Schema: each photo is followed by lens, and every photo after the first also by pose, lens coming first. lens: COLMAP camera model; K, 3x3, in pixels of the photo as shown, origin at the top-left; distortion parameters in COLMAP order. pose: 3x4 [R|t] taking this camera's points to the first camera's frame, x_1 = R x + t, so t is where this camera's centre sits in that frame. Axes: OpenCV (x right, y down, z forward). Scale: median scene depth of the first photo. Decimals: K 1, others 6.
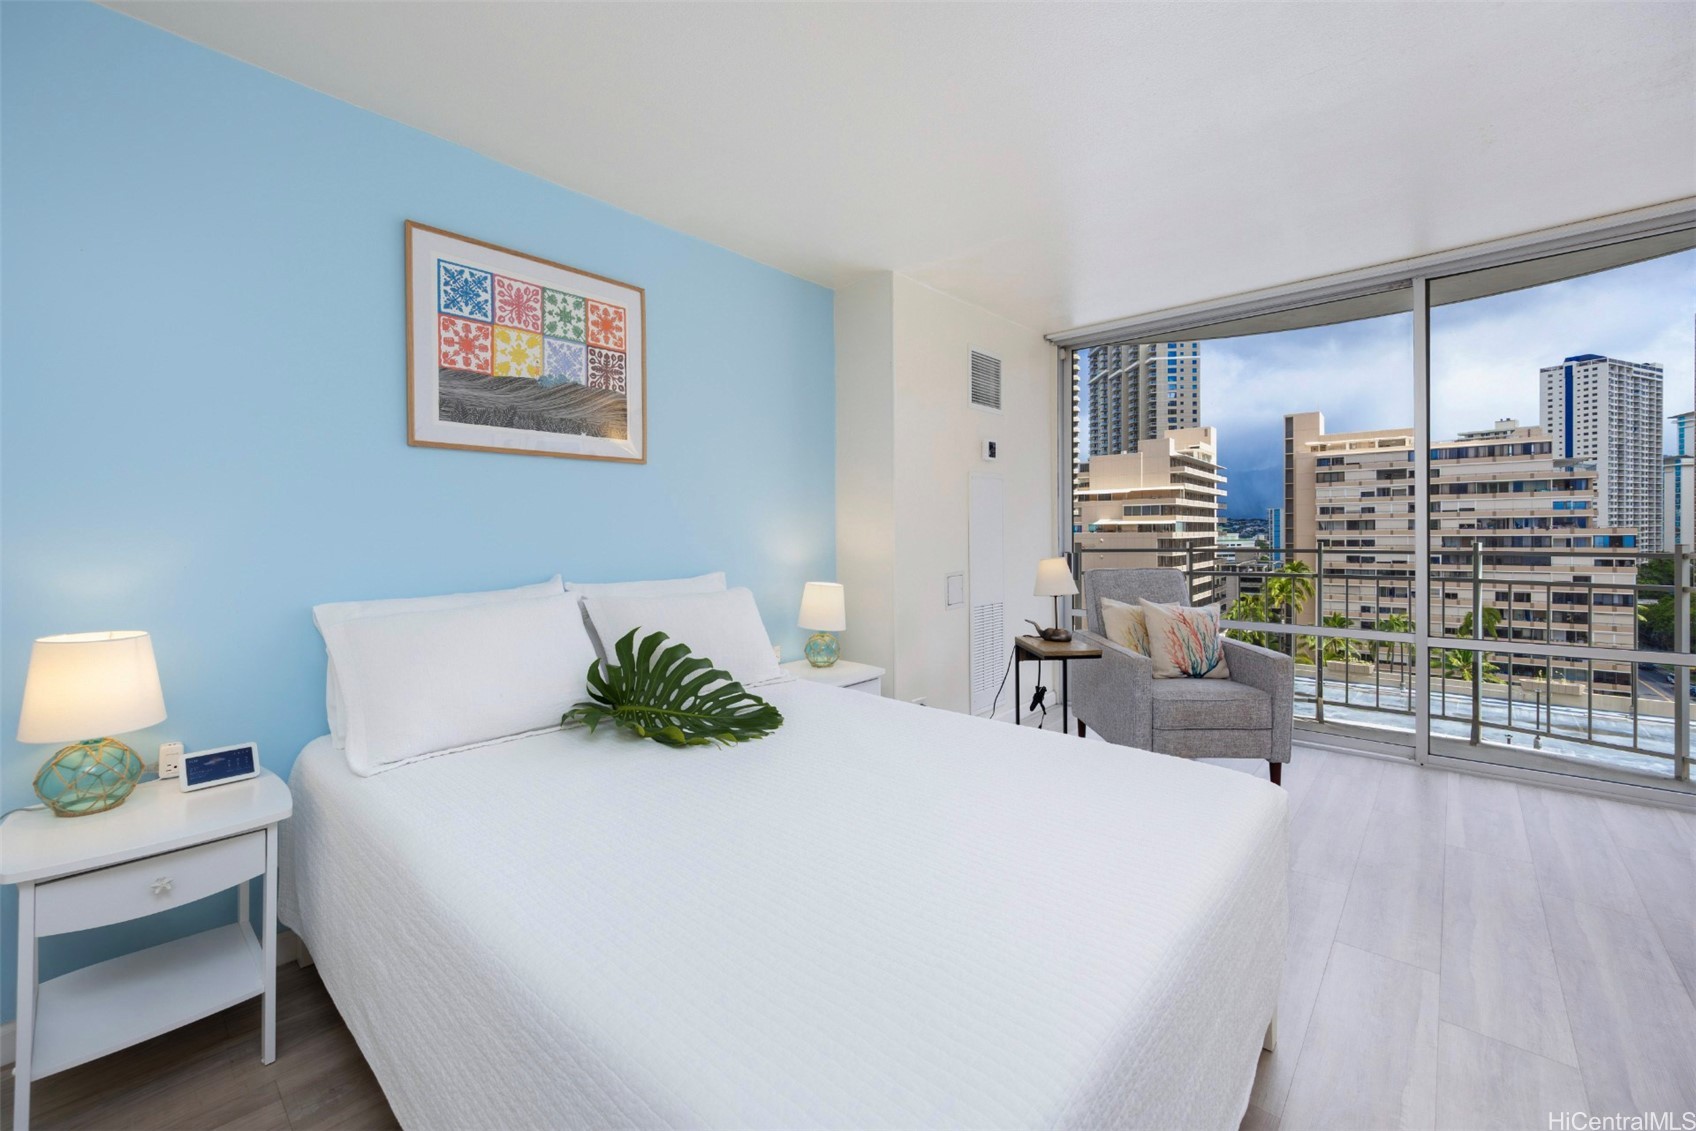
lens RADIAL K [[688.0, 0, 797.4], [0, 688.0, 536.4], [0, 0, 1]] dist [-0.005378, 0.000255]
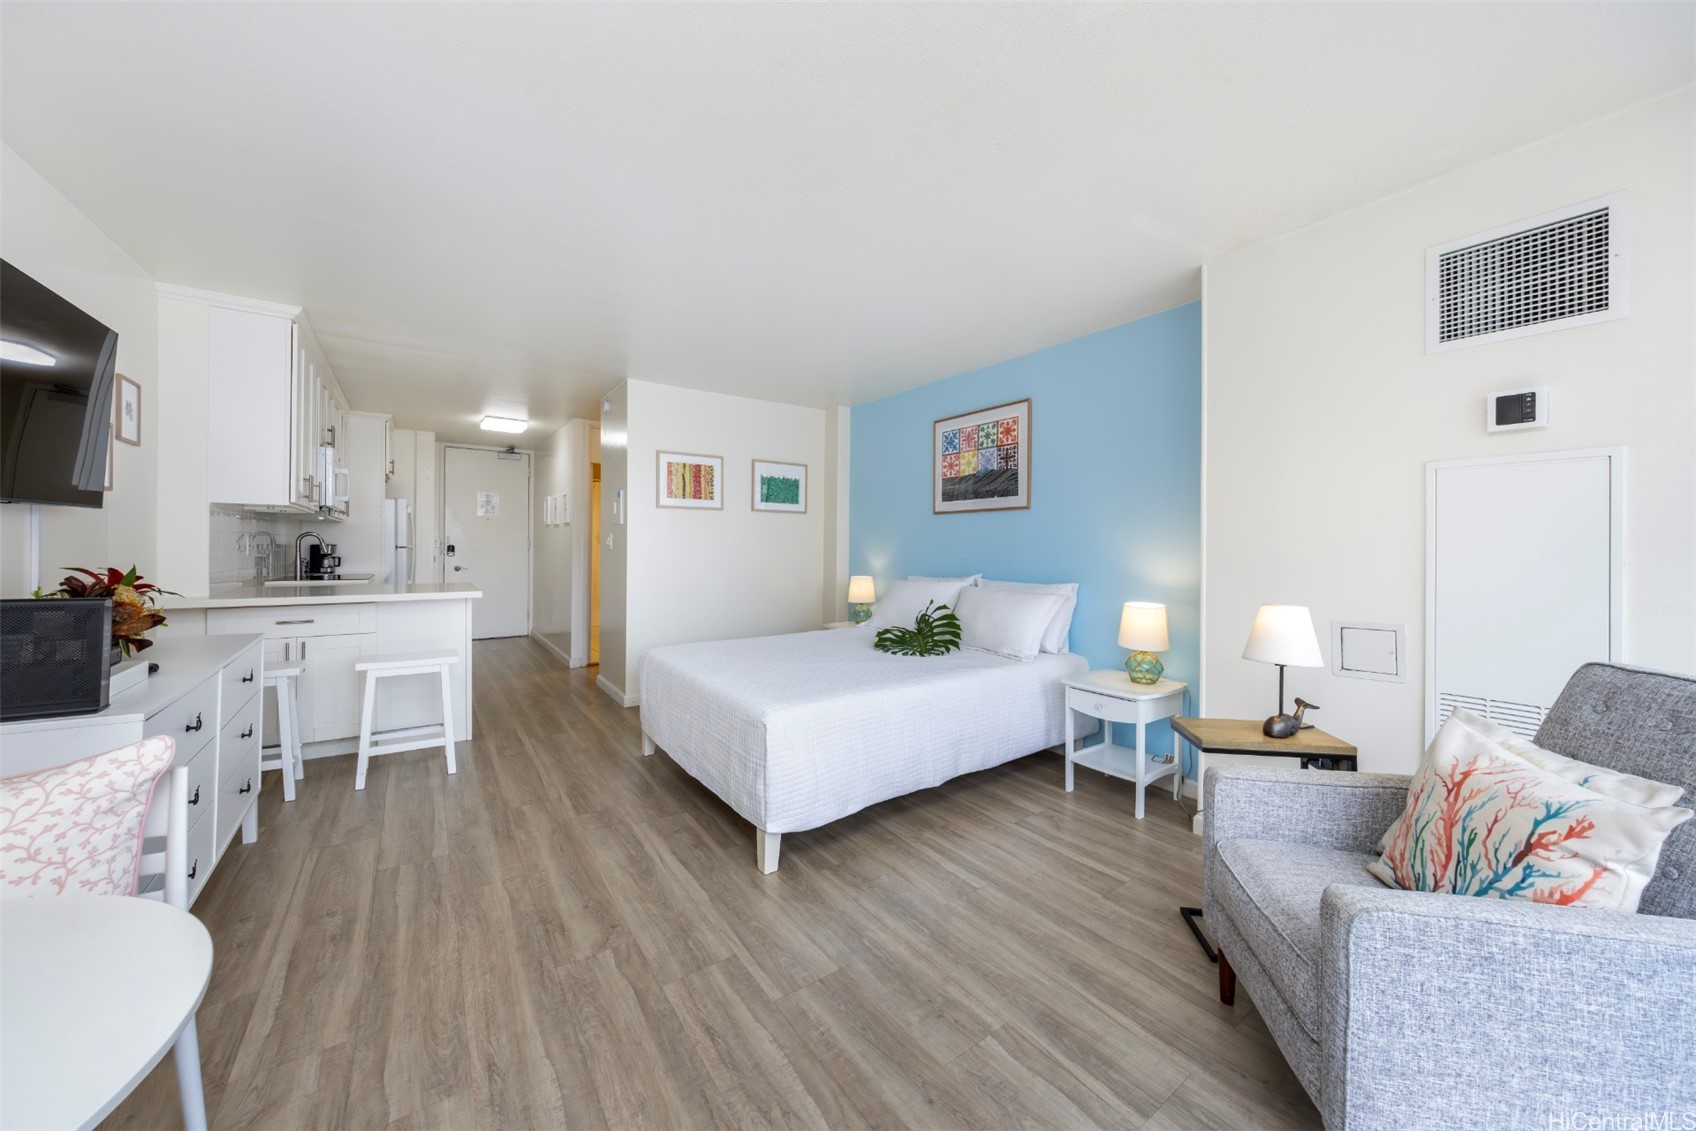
lens RADIAL K [[570.6, 0, 851.4], [0, 570.6, 562.9], [0, 0, 1]] dist [-0.004380, -0.000137]
pose [[-0.169212, 0.035869, -0.984927, 0.849388], [-0.006576, 0.999274, 0.037521, -0.021834], [0.985558, 0.012826, -0.168854, 0.612899]]
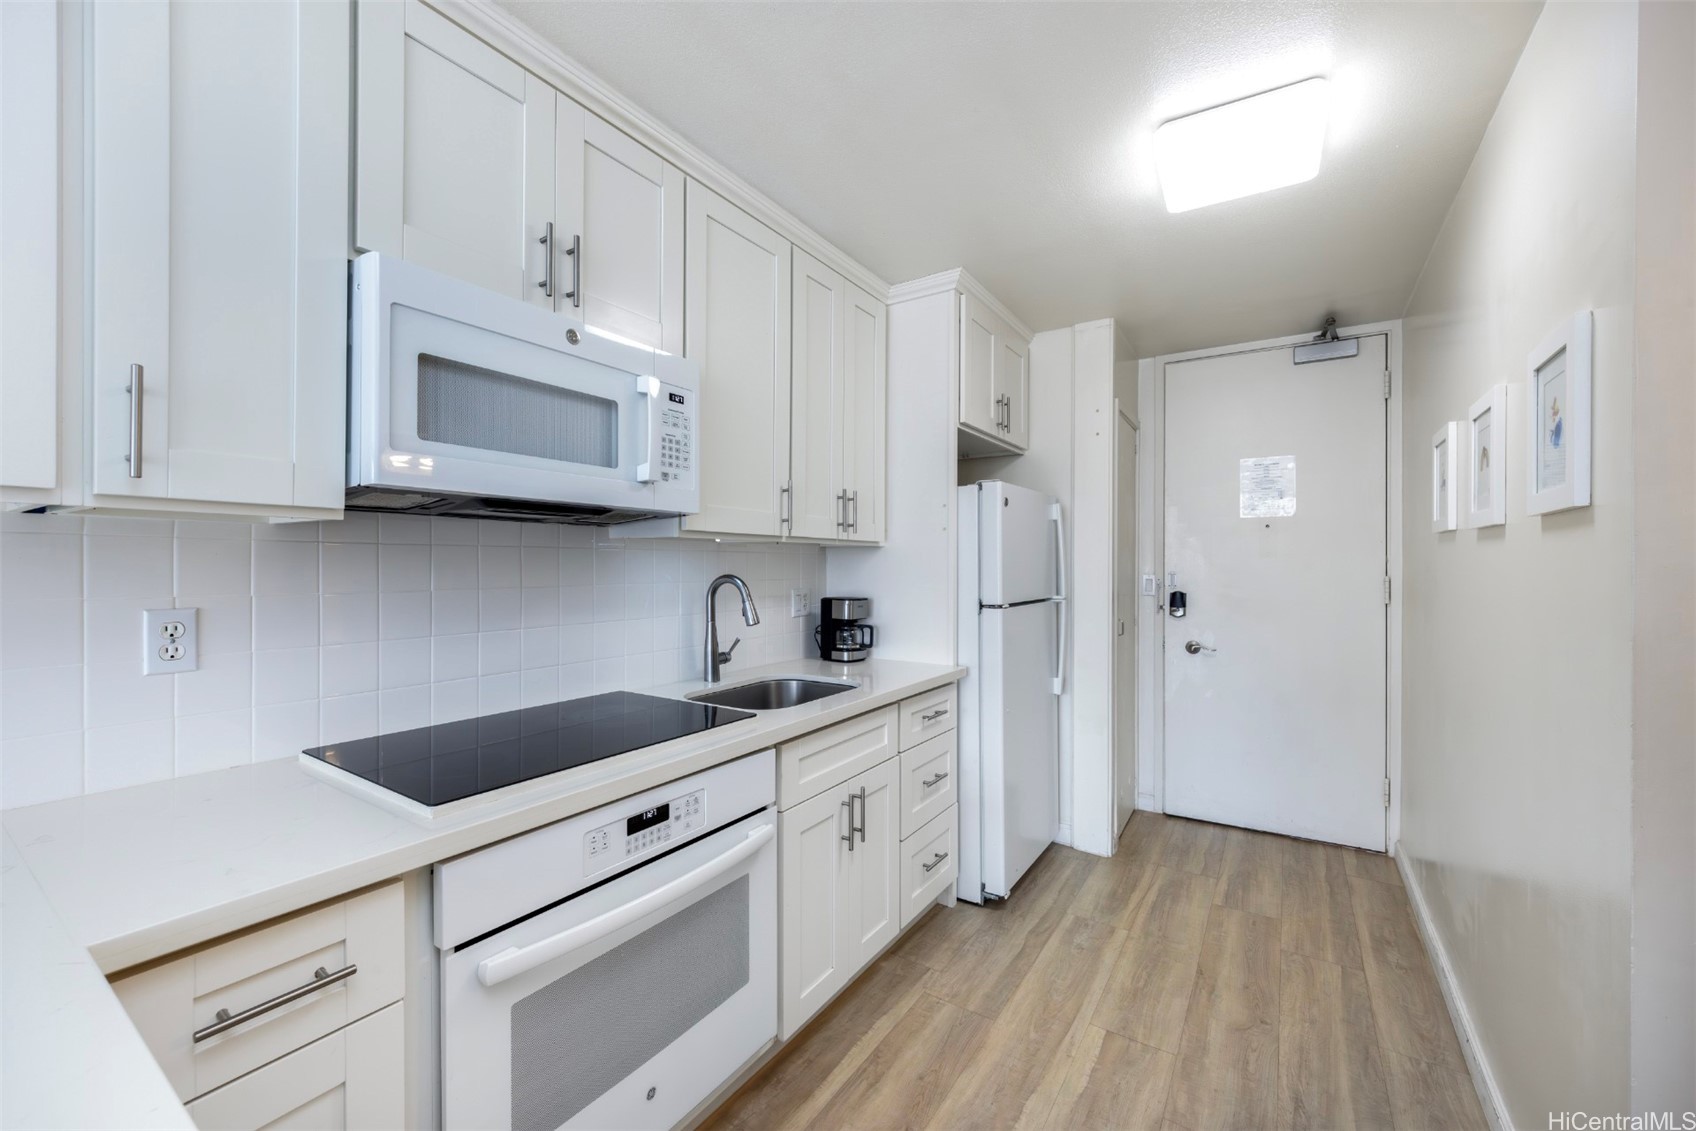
lens RADIAL K [[688.0, 0, 819.9], [0, 688.0, 565.9], [0, 0, 1]] dist [-0.005378, 0.000255]
pose [[-0.987116, 0.000691, -0.160008, -0.190603], [-0.000314, 0.999980, 0.006260, -0.045846], [0.160009, 0.006229, -0.987096, -0.180161]]
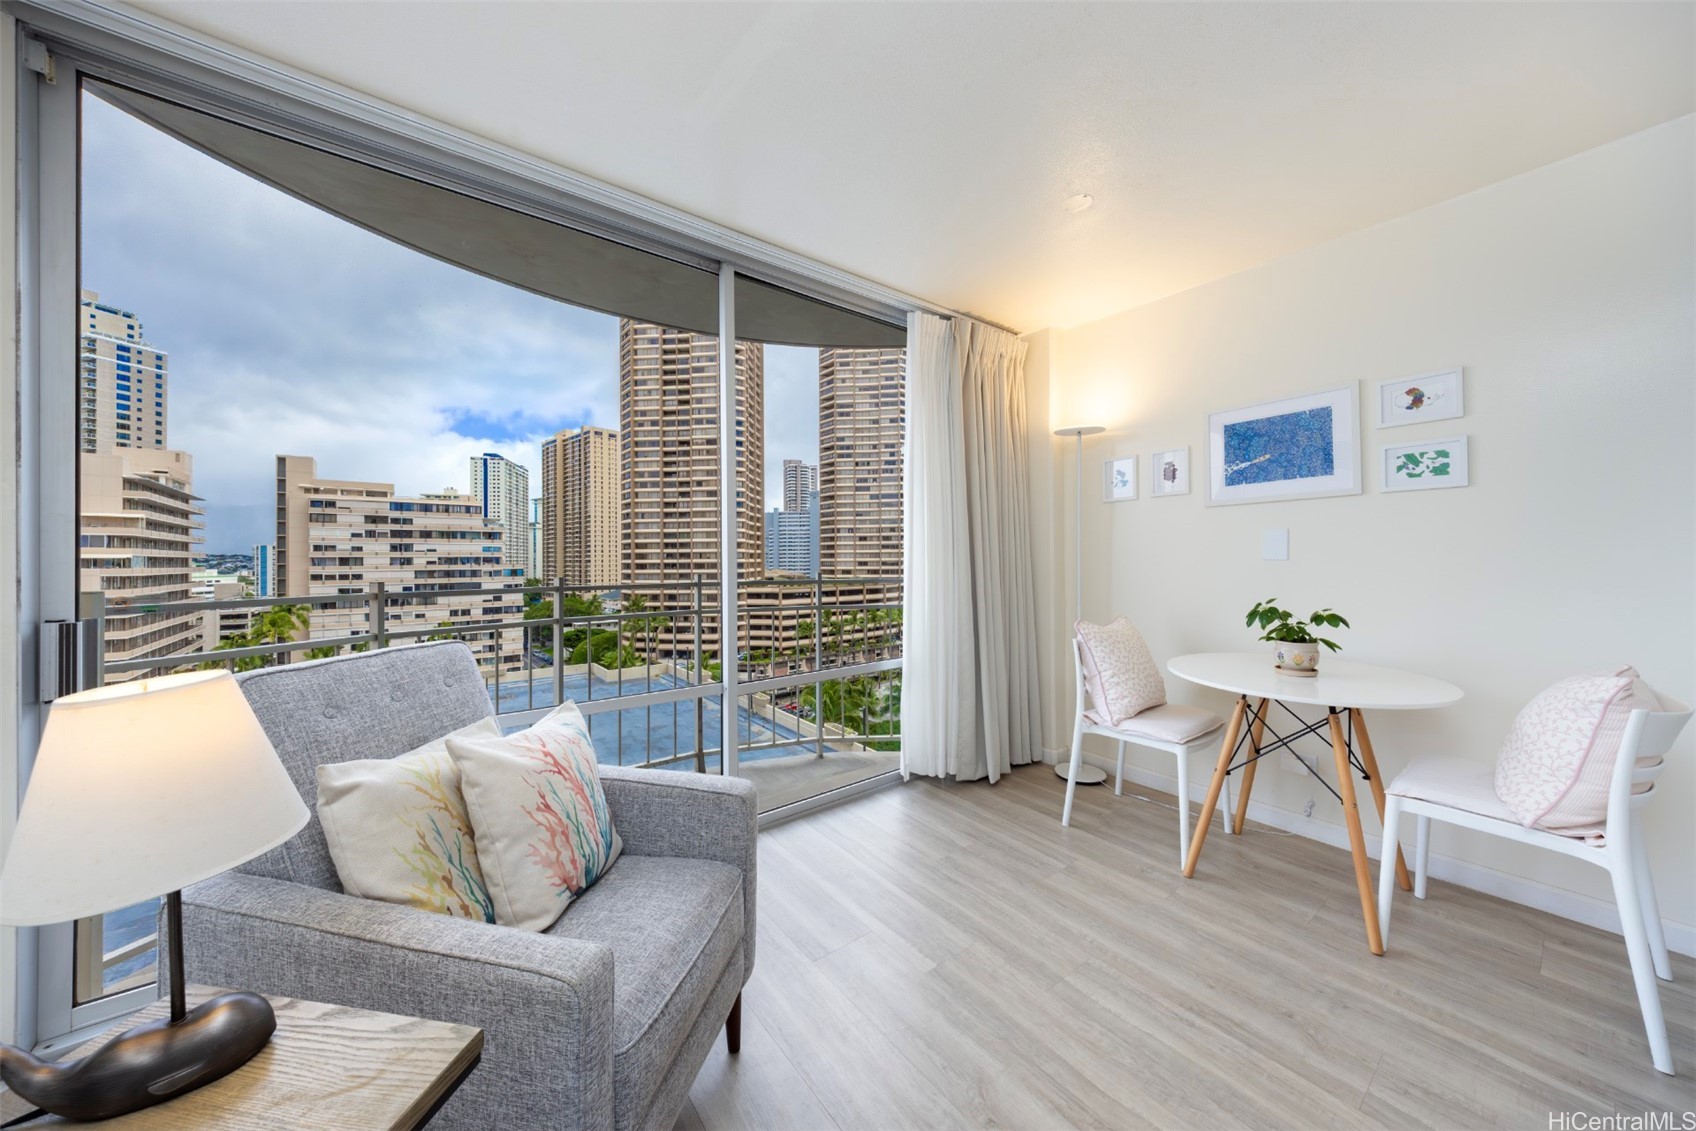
lens RADIAL K [[570.6, 0, 843.3], [0, 570.6, 561.8], [0, 0, 1]] dist [-0.004380, -0.000137]
pose [[0.164174, 0.005039, 0.986419, 0.207462], [0.010862, 0.999917, -0.006916, -0.001892], [-0.986372, 0.011849, 0.164105, 0.664587]]
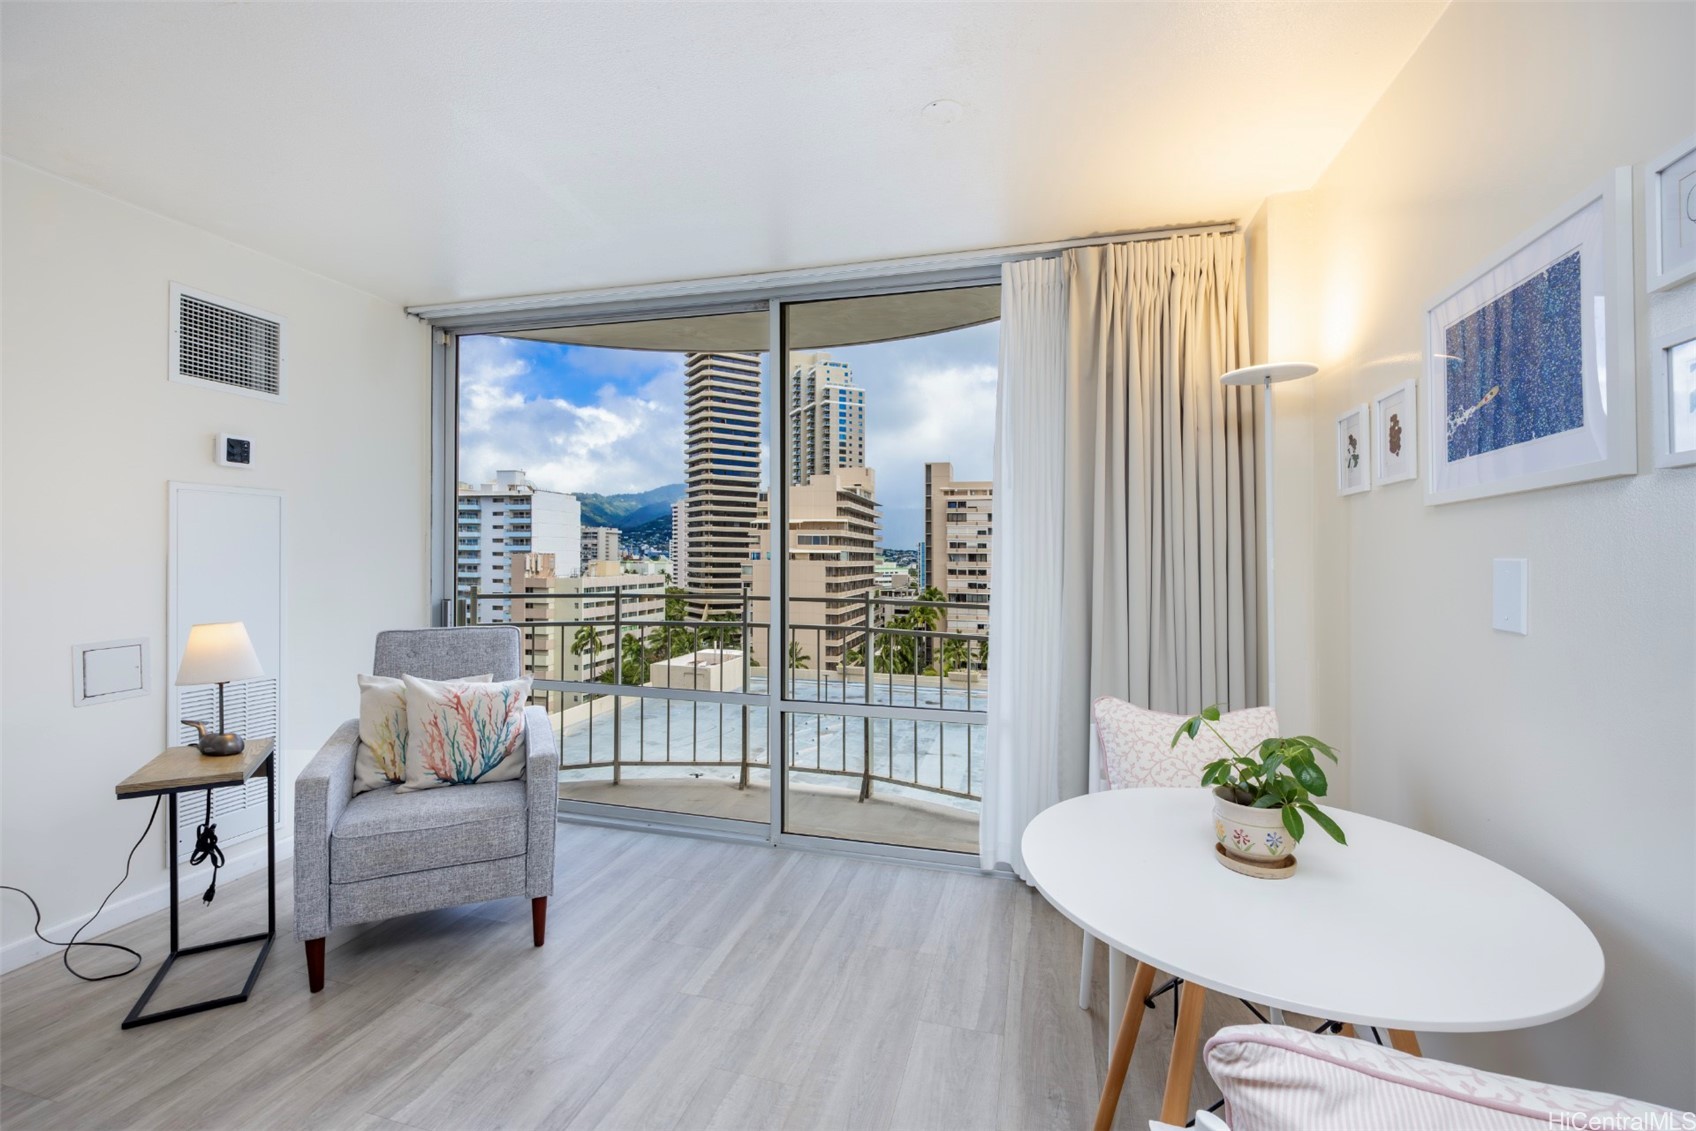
lens RADIAL K [[707.5, 0, 836.5], [0, 707.5, 546.4], [0, 0, 1]] dist [0.001331, 0.000147]
pose [[0.883584, 0.029238, 0.467359, 0.493366], [-0.020005, 0.999495, -0.024706, -0.030657], [-0.467845, 0.012480, 0.883722, 0.130873]]
